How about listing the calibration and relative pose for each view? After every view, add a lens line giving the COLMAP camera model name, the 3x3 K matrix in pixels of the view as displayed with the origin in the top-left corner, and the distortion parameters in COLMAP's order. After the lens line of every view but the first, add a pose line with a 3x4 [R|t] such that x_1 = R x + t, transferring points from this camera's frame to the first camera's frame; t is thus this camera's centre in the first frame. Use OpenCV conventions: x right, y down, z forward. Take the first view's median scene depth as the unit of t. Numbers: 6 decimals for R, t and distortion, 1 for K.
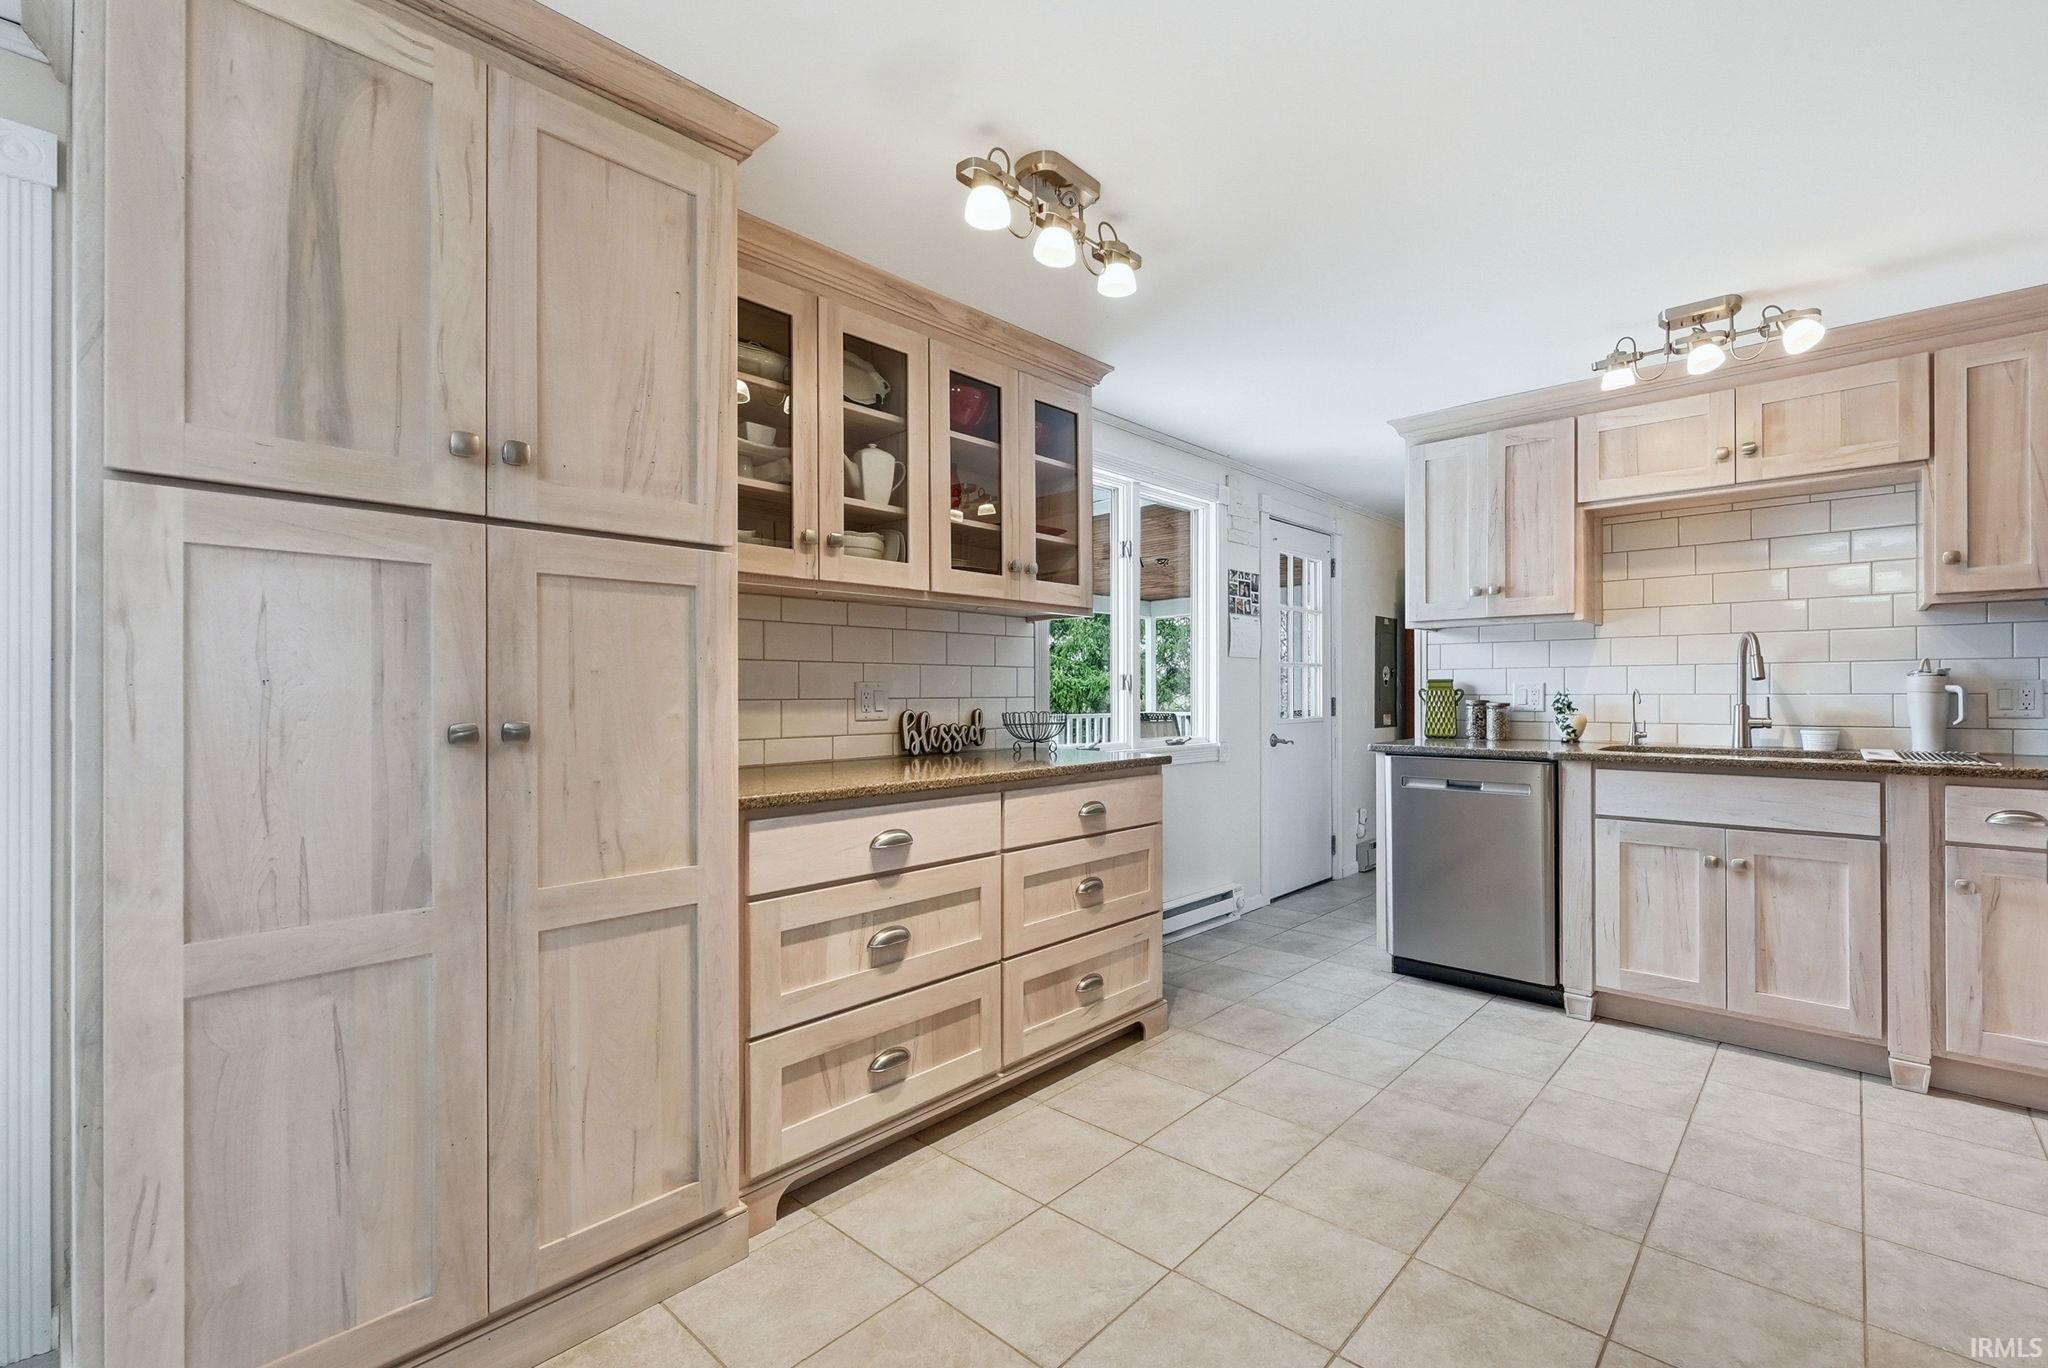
lens RADIAL K [[888.4, 0, 1098.1], [0, 888.4, 688.6], [0, 0, 1]] dist [0.008464, -0.000389]
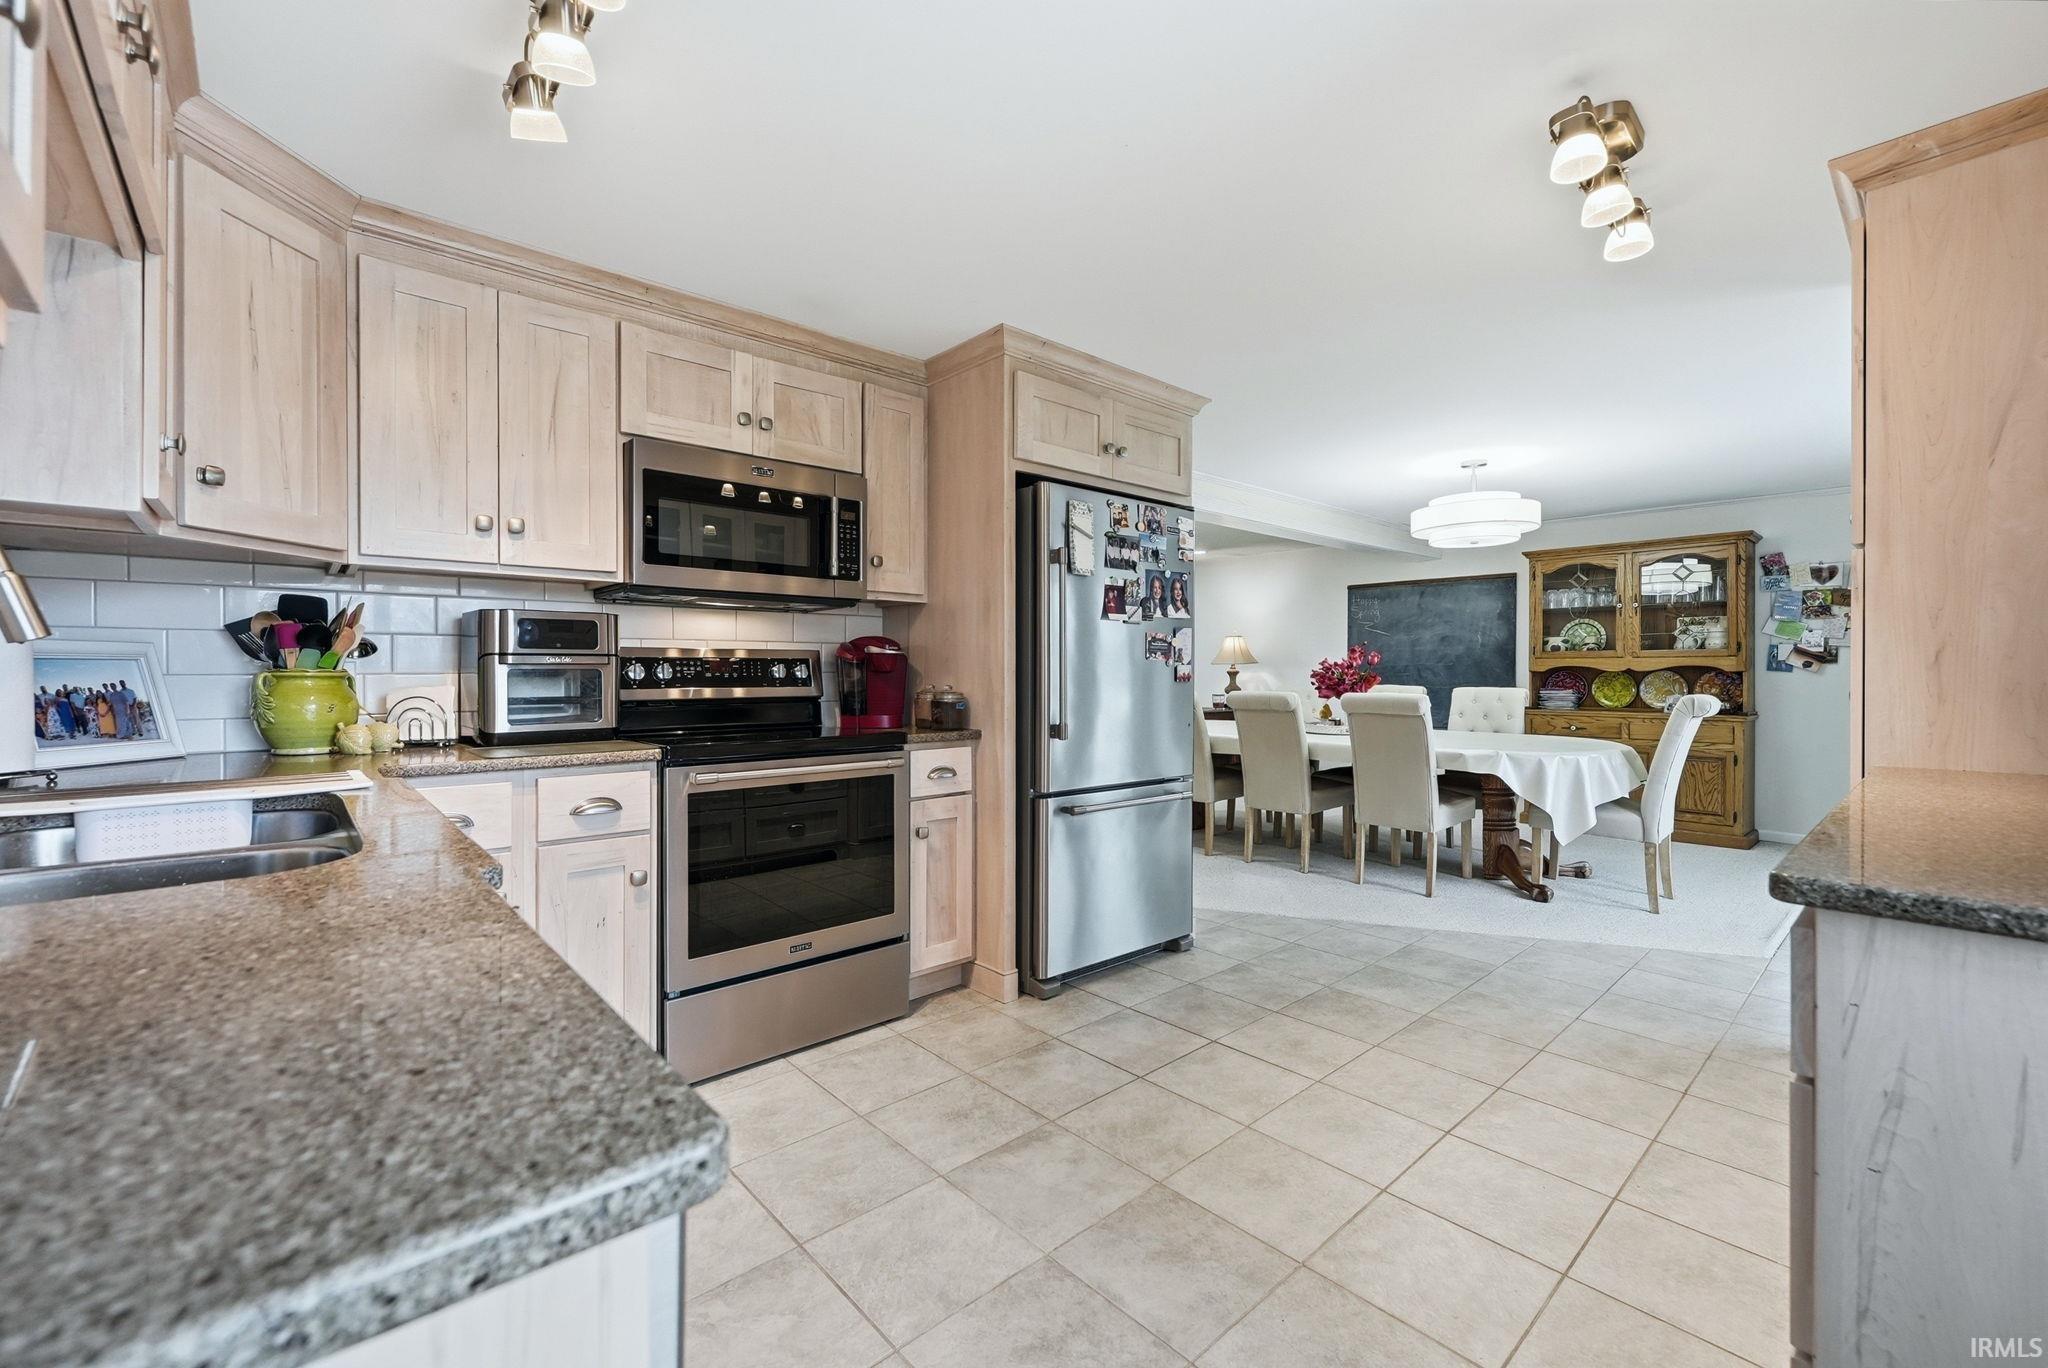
lens RADIAL K [[845.7, 0, 1044.6], [0, 845.7, 676.1], [0, 0, 1]] dist [0.007455, -0.000796]
pose [[-0.993981, 0.006551, 0.109361, 0.337913], [0.005911, 0.999963, -0.006175, 0.014330], [-0.109397, -0.005492, -0.993983, 1.491761]]
